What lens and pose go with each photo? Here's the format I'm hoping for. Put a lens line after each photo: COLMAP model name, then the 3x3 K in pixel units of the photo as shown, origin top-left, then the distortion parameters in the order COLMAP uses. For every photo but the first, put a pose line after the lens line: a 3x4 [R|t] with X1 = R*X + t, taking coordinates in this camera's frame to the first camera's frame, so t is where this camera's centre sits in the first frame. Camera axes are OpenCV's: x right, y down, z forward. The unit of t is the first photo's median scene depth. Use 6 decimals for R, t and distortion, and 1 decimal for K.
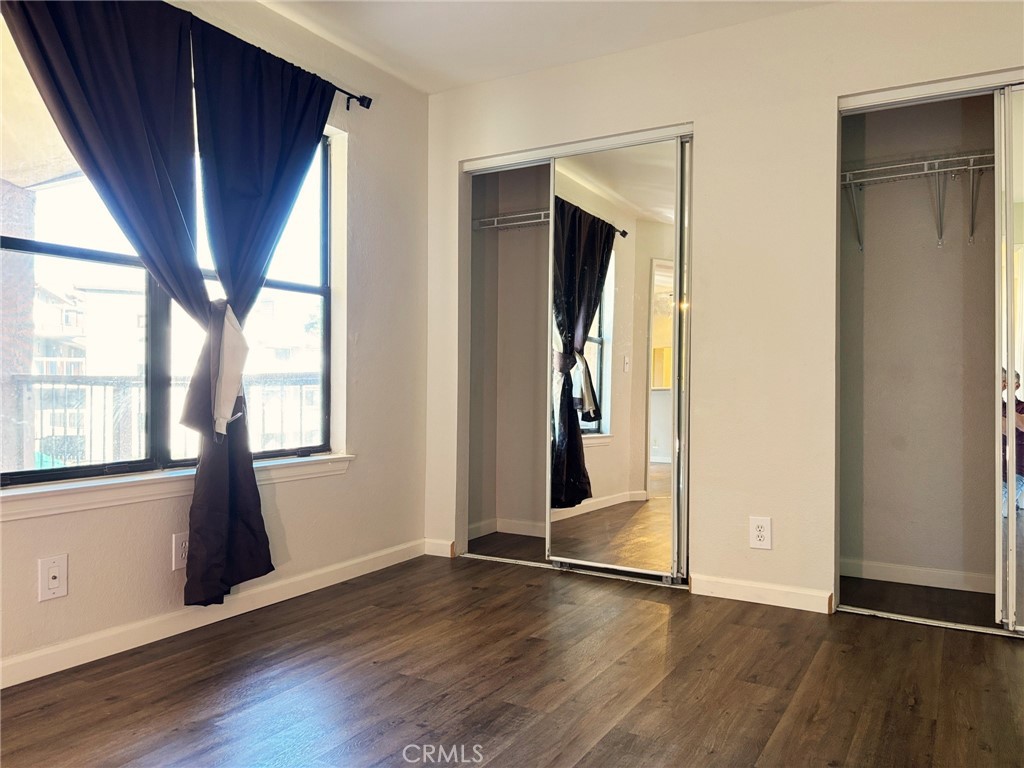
lens RADIAL K [[781.6, 0, 512.0], [0, 781.6, 384.0], [0, 0, 1]] dist [0.026575, -0.000778]
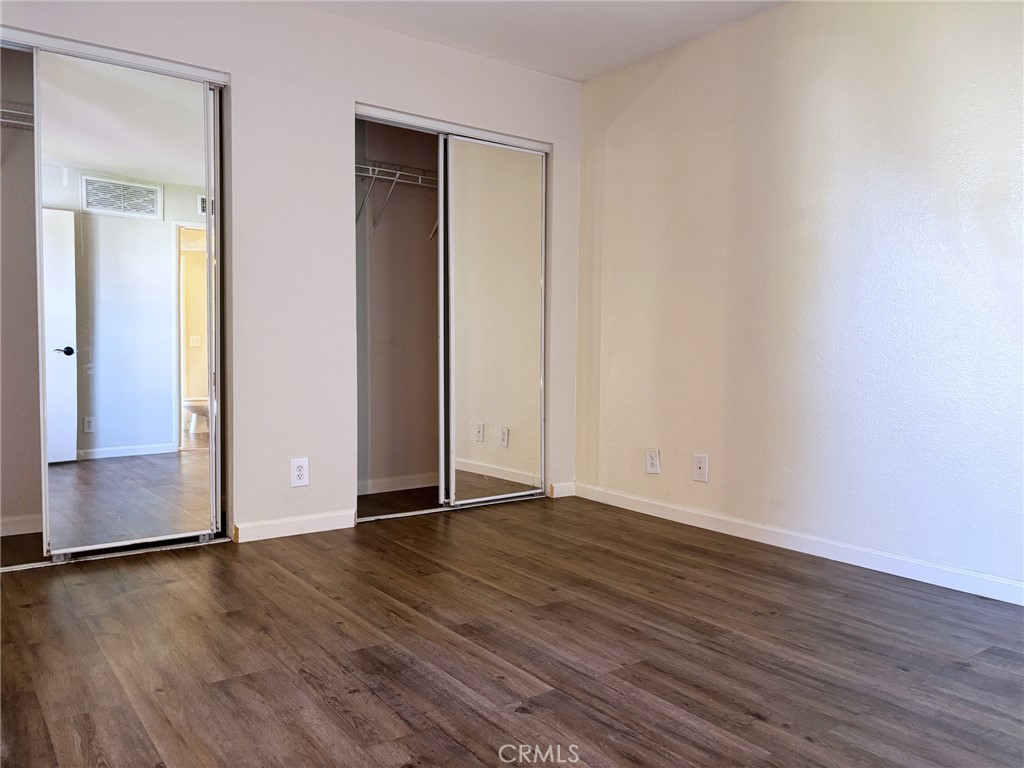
lens RADIAL K [[769.0, 0, 512.0], [0, 769.0, 384.0], [0, 0, 1]] dist [0.005955, 0.003088]
pose [[0.393257, -0.046378, 0.918258, -0.664316], [-0.004866, 0.998608, 0.052519, 0.005717], [-0.919416, -0.025122, 0.392484, 0.344114]]
